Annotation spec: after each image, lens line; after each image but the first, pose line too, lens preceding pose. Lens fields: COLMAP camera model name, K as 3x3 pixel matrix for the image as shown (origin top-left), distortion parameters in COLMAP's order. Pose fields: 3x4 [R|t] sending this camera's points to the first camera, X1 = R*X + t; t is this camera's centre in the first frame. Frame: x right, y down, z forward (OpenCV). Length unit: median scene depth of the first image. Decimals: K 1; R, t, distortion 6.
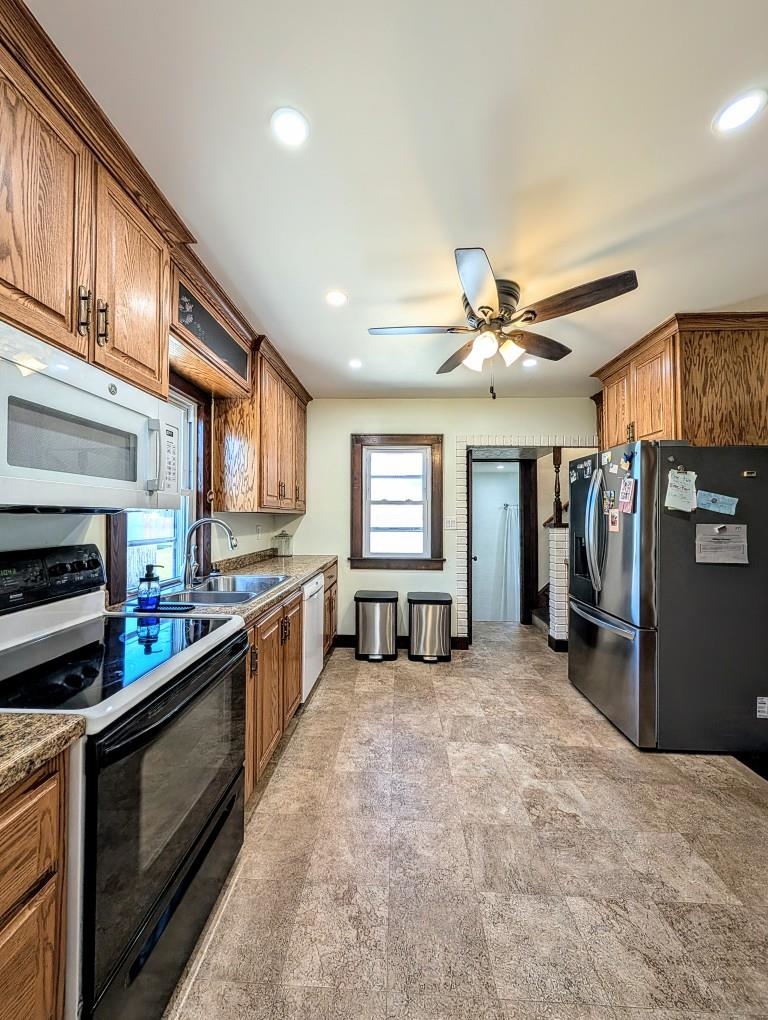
lens RADIAL K [[387.6, 0, 379.9], [0, 387.6, 509.3], [0, 0, 1]] dist [0.000386, 0.000025]
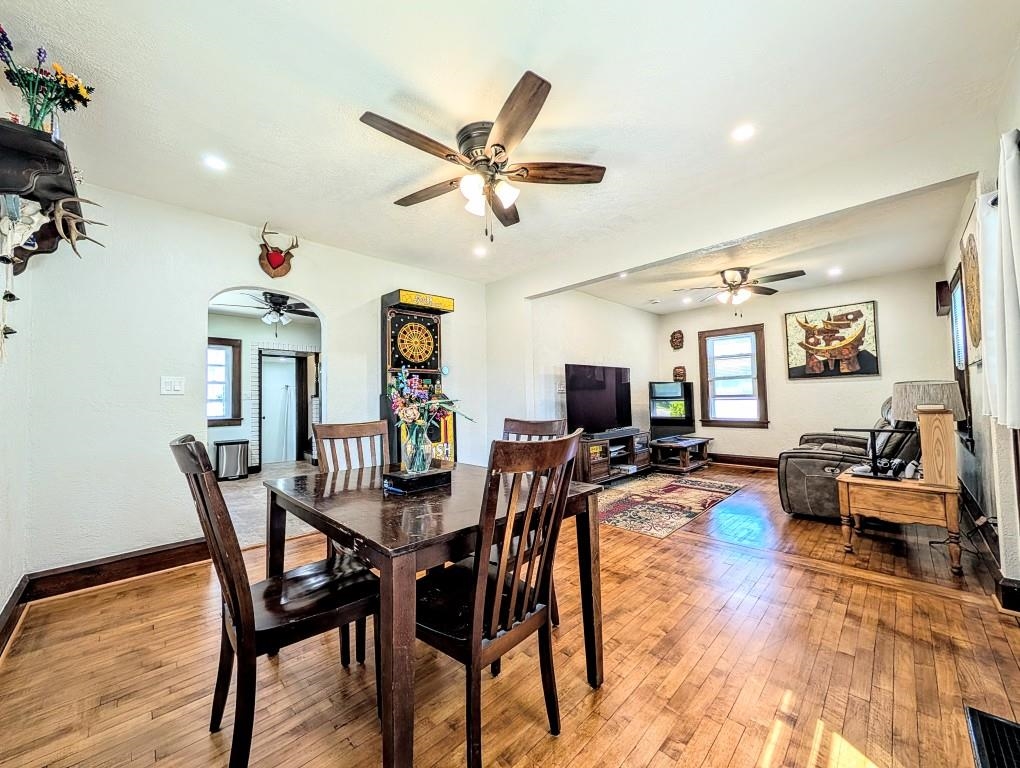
lens RADIAL K [[387.6, 0, 510.0], [0, 387.6, 384.0], [0, 0, 1]] dist [0.000386, 0.000025]
pose [[0.679359, 0.008213, 0.733760, -0.352847], [0.010637, 0.999722, -0.021038, 0.045622], [-0.733729, 0.022097, 0.679083, -1.228006]]
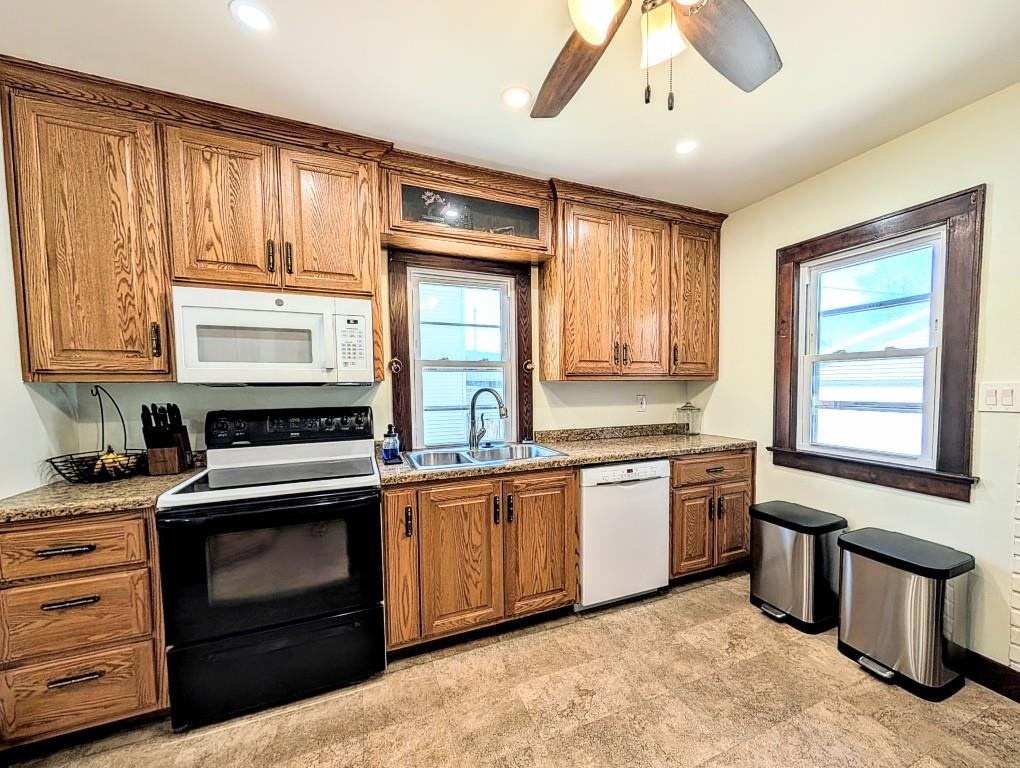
lens RADIAL K [[402.5, 0, 534.0], [0, 402.5, 407.8], [0, 0, 1]] dist [-0.001435, 0.000023]
pose [[0.440213, 0.041544, -0.896932, 0.484074], [0.027944, 0.997811, 0.059932, 0.012093], [0.897458, -0.051447, 0.438089, 0.499782]]
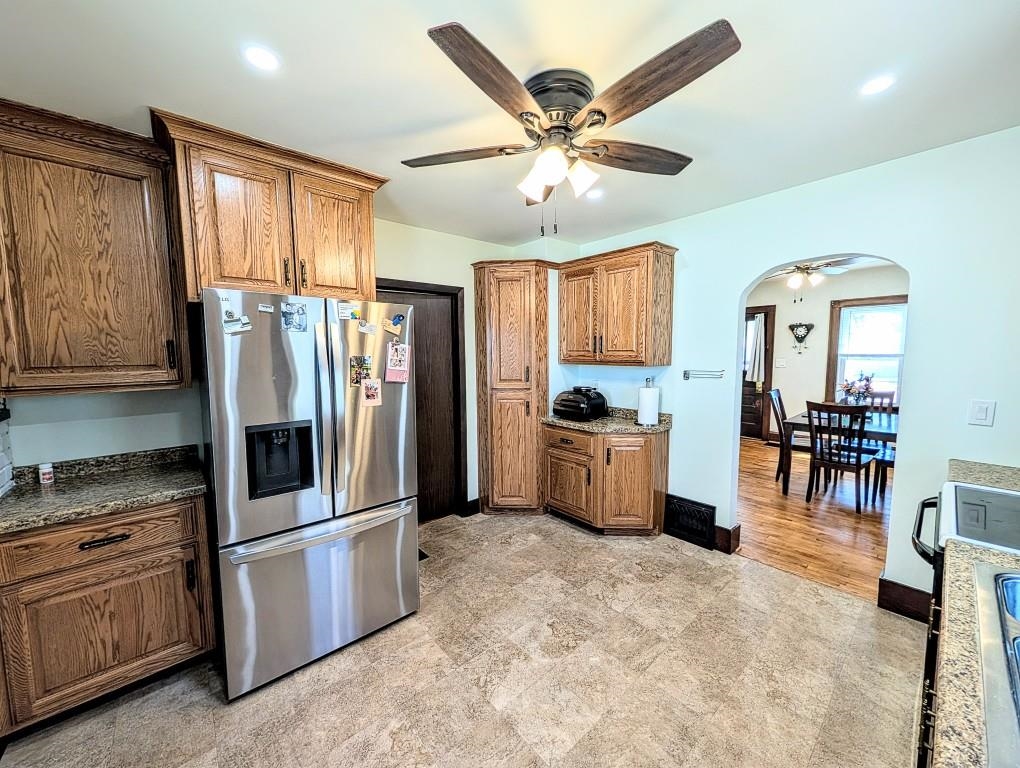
lens RADIAL K [[387.6, 0, 510.0], [0, 387.6, 384.0], [0, 0, 1]] dist [0.000386, 0.000025]
pose [[-0.694963, -0.058848, 0.716633, -0.158883], [-0.005759, 0.997069, 0.076292, -0.047167], [-0.719022, 0.048894, -0.693265, 1.197704]]
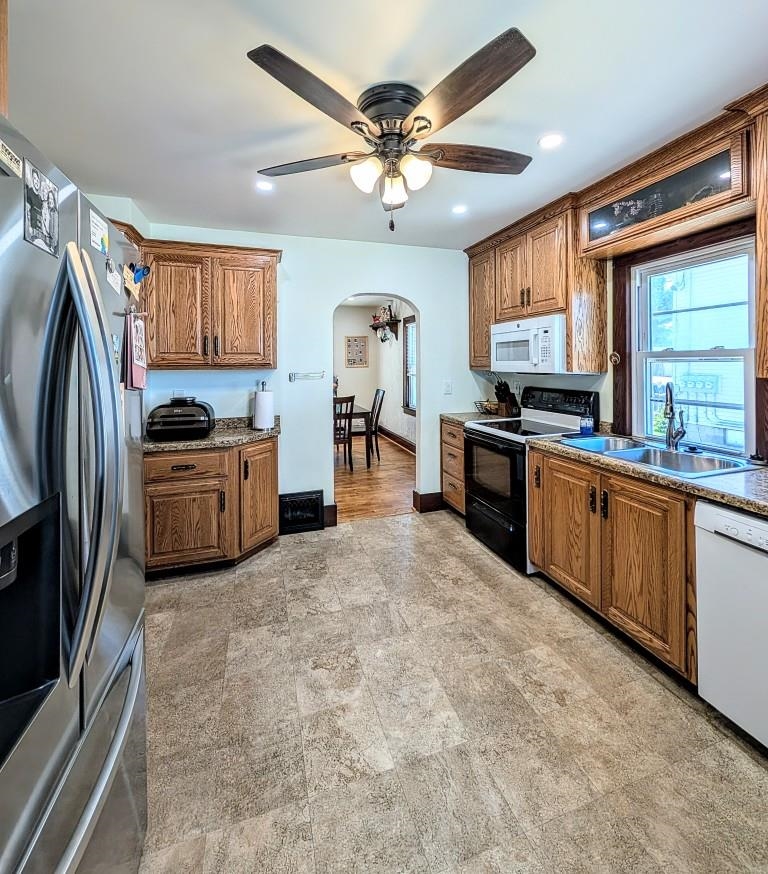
lens RADIAL K [[382.6, 0, 388.6], [0, 382.6, 363.9], [0, 0, 1]] dist [-0.001285, -0.000101]
pose [[-0.932322, 0.001712, -0.361625, 0.431966], [0.009345, 0.999769, -0.019360, -0.007535], [0.361508, -0.021430, -0.932123, 1.286193]]
